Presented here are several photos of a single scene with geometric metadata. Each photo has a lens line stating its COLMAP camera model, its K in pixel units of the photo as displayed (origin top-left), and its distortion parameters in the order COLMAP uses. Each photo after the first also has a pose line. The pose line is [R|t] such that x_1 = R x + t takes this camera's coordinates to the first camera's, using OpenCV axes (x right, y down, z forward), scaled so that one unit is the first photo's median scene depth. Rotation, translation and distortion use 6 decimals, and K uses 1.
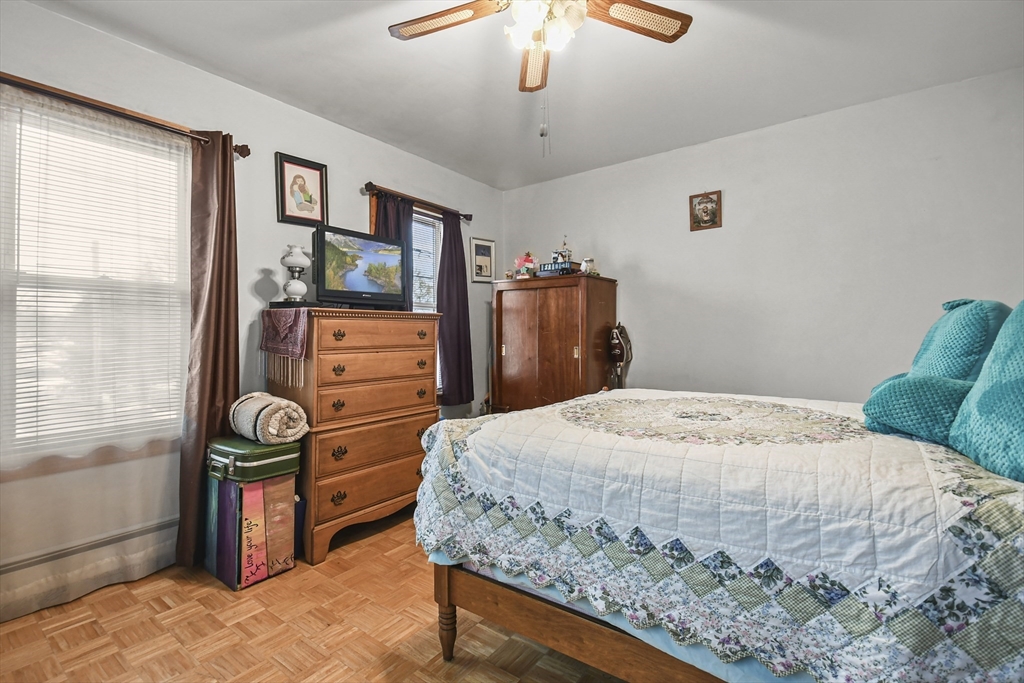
lens RADIAL K [[466.7, 0, 512.1], [0, 466.7, 334.5], [0, 0, 1]] dist [-0.005685, -0.001897]
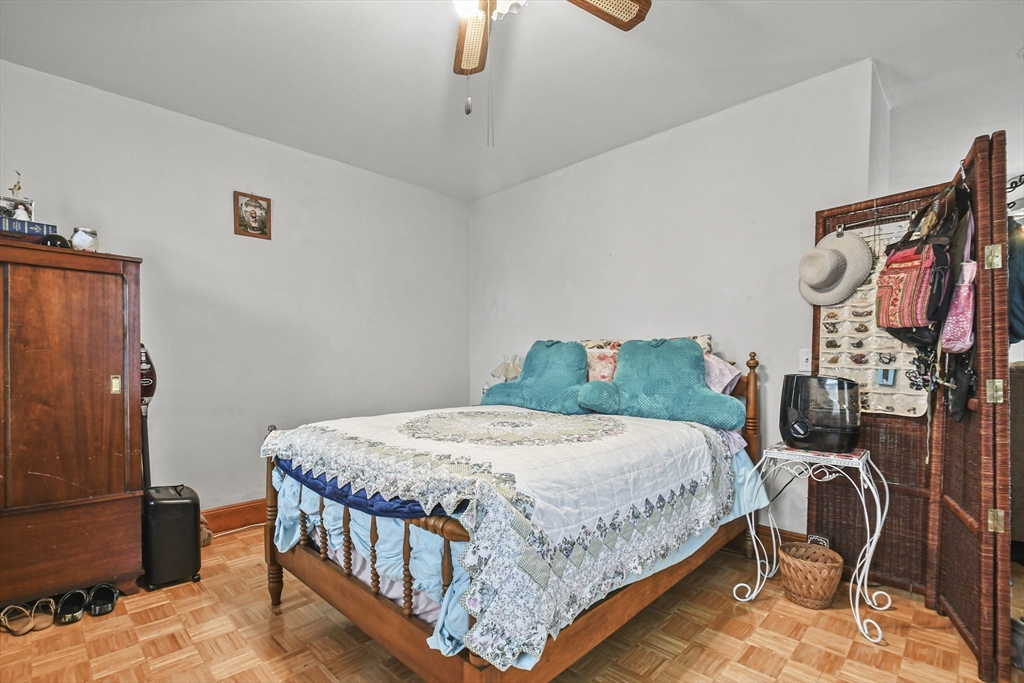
lens RADIAL K [[466.7, 0, 500.6], [0, 466.7, 377.1], [0, 0, 1]] dist [-0.005685, -0.001897]
pose [[0.152145, -0.027490, 0.987976, -0.923140], [-0.008557, 0.999539, 0.029129, 0.016056], [-0.988321, -0.012886, 0.151839, 0.985675]]
